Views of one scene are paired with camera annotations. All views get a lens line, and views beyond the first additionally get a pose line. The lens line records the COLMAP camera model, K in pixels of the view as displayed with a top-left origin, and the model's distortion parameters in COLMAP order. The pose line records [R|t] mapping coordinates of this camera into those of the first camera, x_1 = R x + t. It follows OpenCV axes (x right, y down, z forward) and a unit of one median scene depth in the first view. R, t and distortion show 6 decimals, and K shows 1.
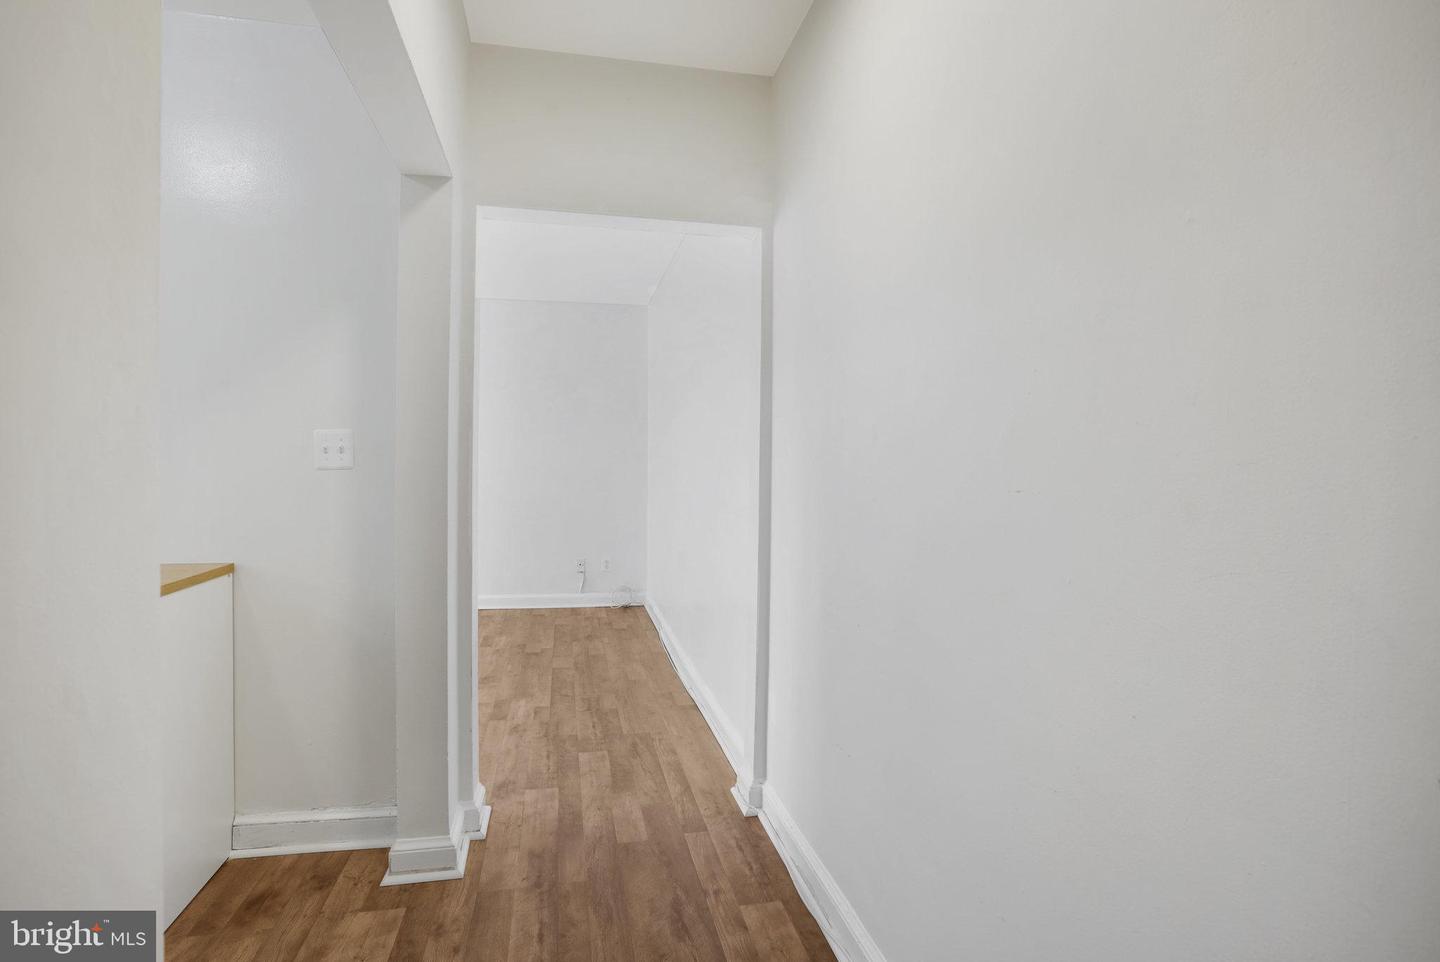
lens RADIAL K [[745.2, 0, 728.8], [0, 745.2, 482.6], [0, 0, 1]] dist [-0.065331, 0.023008]
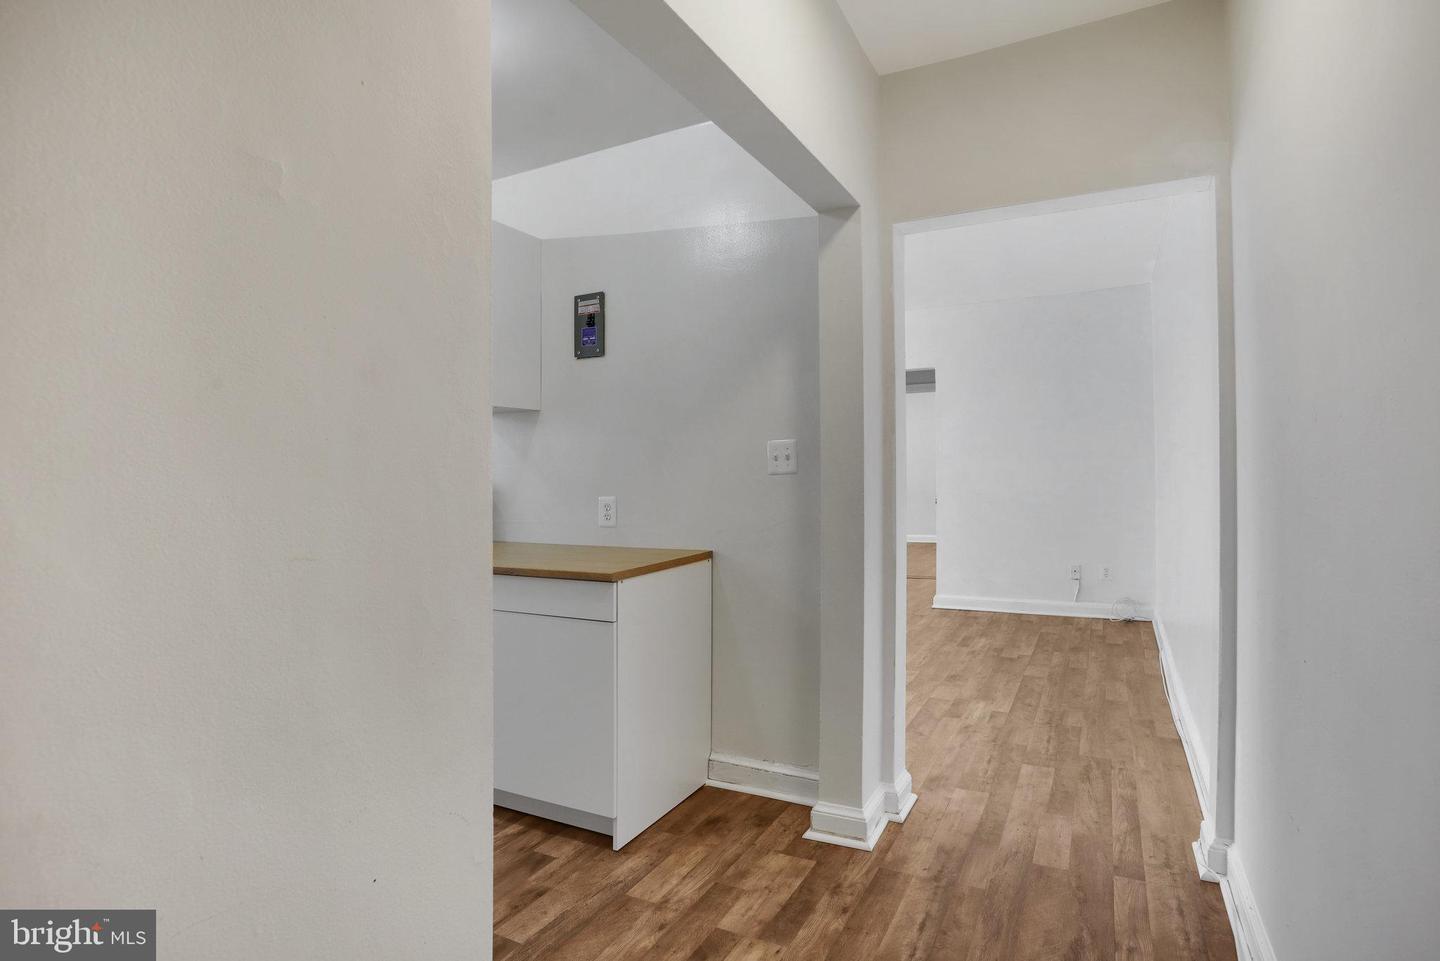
lens RADIAL K [[745.2, 0, 719.9], [0, 745.2, 474.0], [0, 0, 1]] dist [-0.065331, 0.023008]
pose [[0.761150, -0.022359, -0.648190, 0.160608], [0.012589, 0.999727, -0.019702, 0.004016], [0.648453, 0.006836, 0.761224, 0.025441]]
